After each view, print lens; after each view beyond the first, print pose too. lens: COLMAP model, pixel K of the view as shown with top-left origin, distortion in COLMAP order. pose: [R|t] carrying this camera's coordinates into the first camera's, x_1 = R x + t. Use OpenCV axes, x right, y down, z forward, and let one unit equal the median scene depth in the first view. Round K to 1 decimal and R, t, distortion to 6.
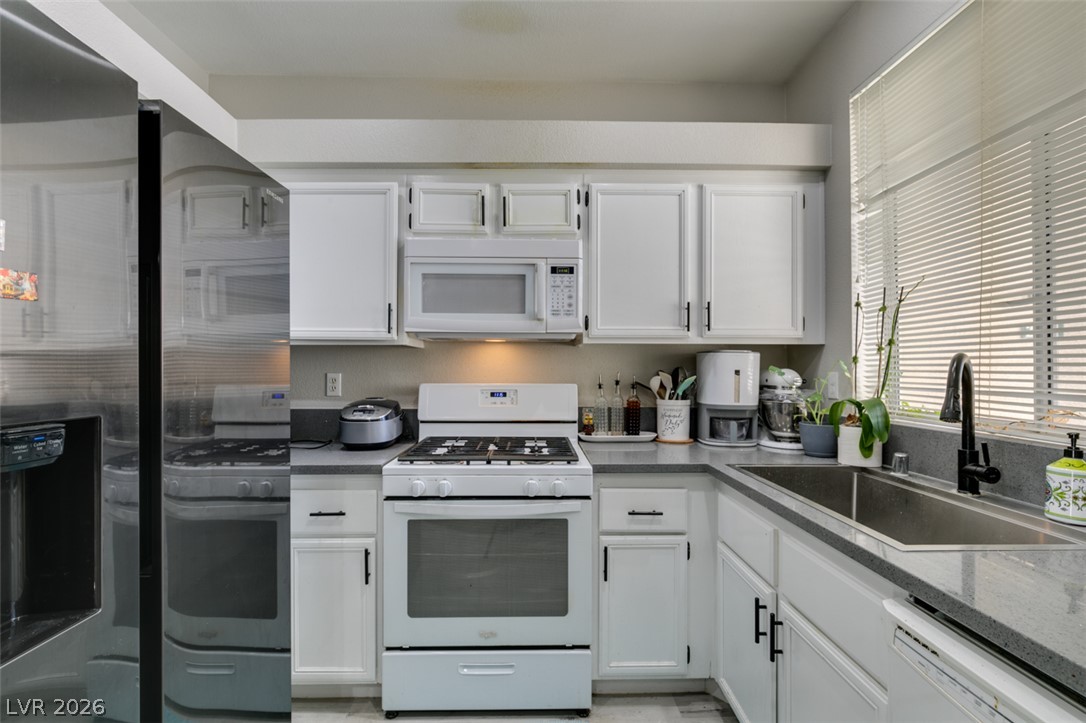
lens RADIAL K [[485.6, 0, 540.4], [0, 485.6, 366.0], [0, 0, 1]] dist [-0.001129, -0.000361]
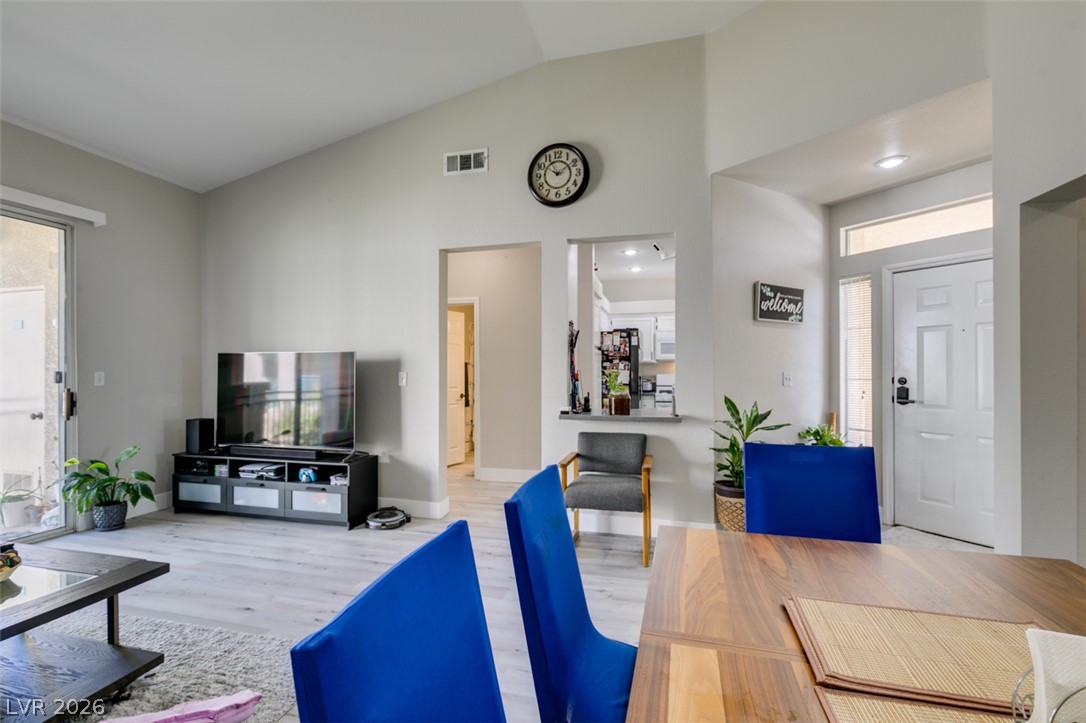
lens RADIAL K [[484.4, 0, 539.6], [0, 484.4, 367.6], [0, 0, 1]] dist [-0.002471, -0.000270]
pose [[0.963199, -0.000986, -0.268787, -0.147924], [0.000909, 1.000000, -0.000411, -0.009460], [0.268787, 0.000151, 0.963200, -2.713473]]
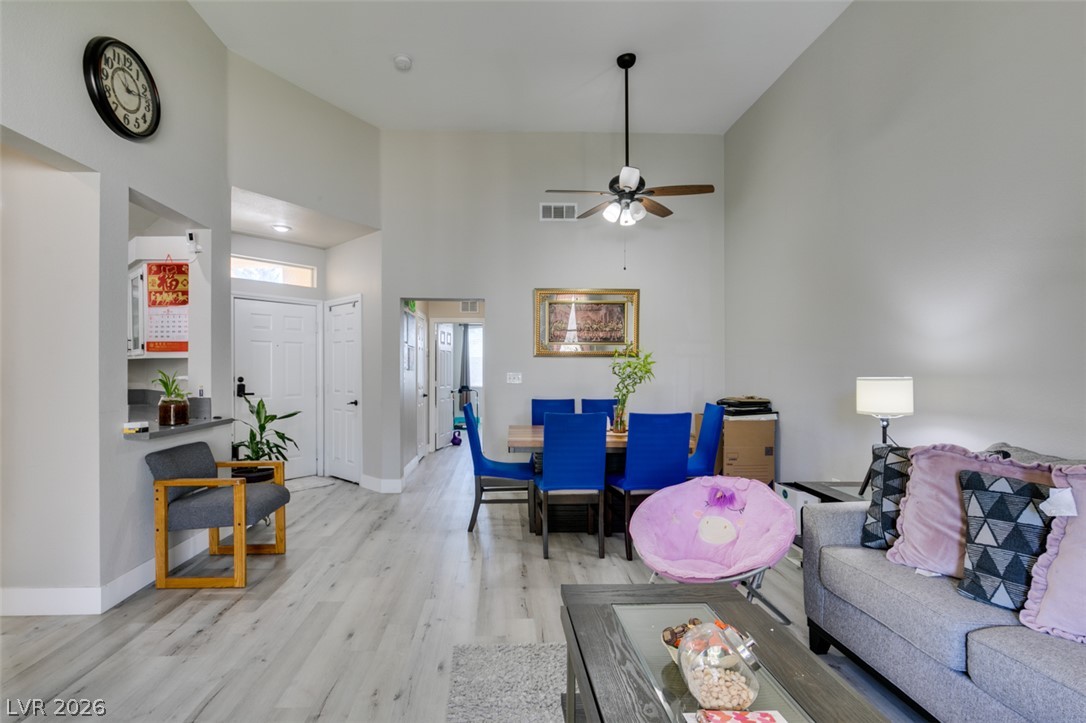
lens RADIAL K [[505.3, 0, 506.5], [0, 505.3, 369.6], [0, 0, 1]] dist [-0.000214, -0.000065]
pose [[-0.002319, 0.004029, 0.999989, -1.949361], [-0.004689, 0.999981, -0.004040, -0.004146], [-0.999986, -0.004698, -0.002300, -1.912938]]
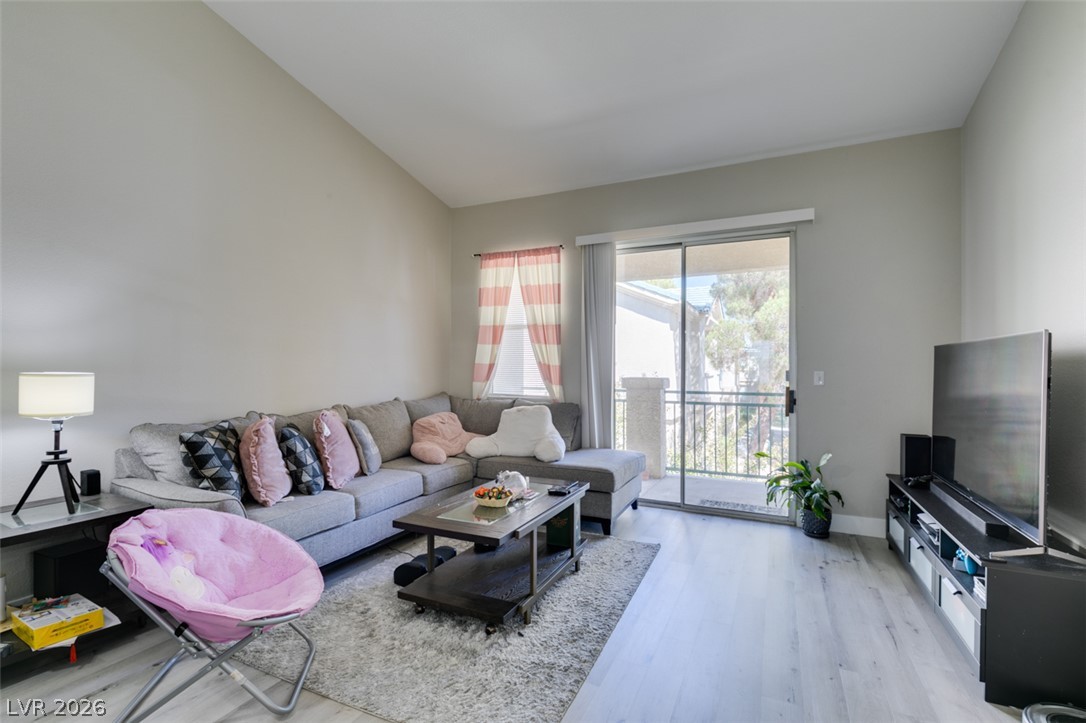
lens RADIAL K [[487.9, 0, 539.6], [0, 487.9, 364.8], [0, 0, 1]] dist [-0.001181, -0.000044]
pose [[-0.447337, -0.005864, -0.894346, -0.173629], [-0.000836, 0.999981, -0.006138, -0.005887], [0.894365, -0.001998, -0.447334, -1.466396]]
